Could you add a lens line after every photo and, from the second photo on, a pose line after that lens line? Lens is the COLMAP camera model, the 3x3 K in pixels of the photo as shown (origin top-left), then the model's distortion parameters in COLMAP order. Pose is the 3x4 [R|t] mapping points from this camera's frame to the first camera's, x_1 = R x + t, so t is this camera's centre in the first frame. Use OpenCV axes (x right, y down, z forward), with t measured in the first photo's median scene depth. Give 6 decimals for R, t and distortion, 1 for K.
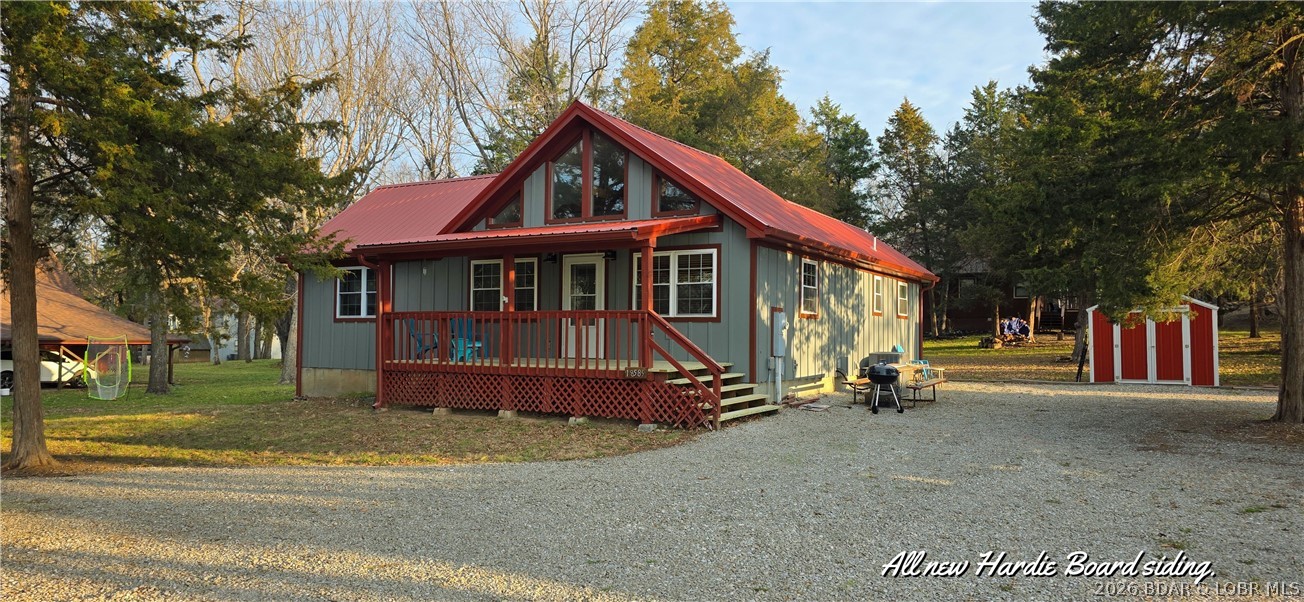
lens RADIAL K [[840.2, 0, 652.4], [0, 840.2, 299.2], [0, 0, 1]] dist [0.065684, -0.000957]
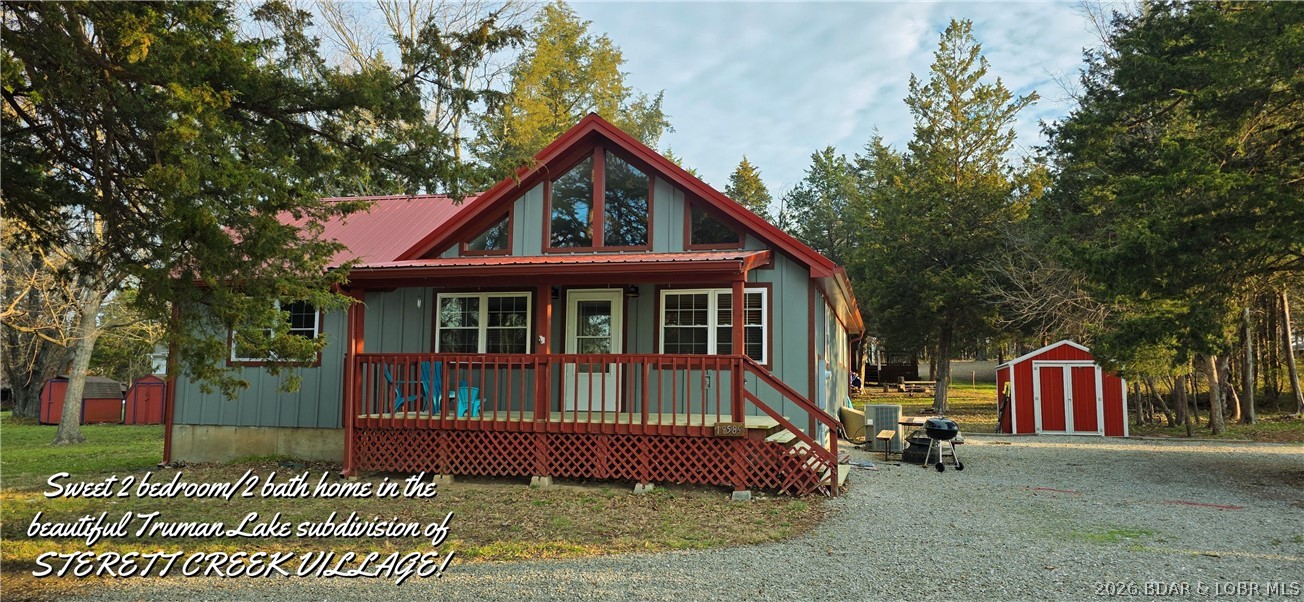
lens RADIAL K [[840.2, 0, 652.4], [0, 840.2, 299.2], [0, 0, 1]] dist [0.065684, -0.000957]
pose [[0.962664, 0.034319, 0.268516, -0.277734], [-0.018359, 0.997924, -0.061724, 0.009305], [-0.270077, 0.054490, 0.961296, 0.172257]]
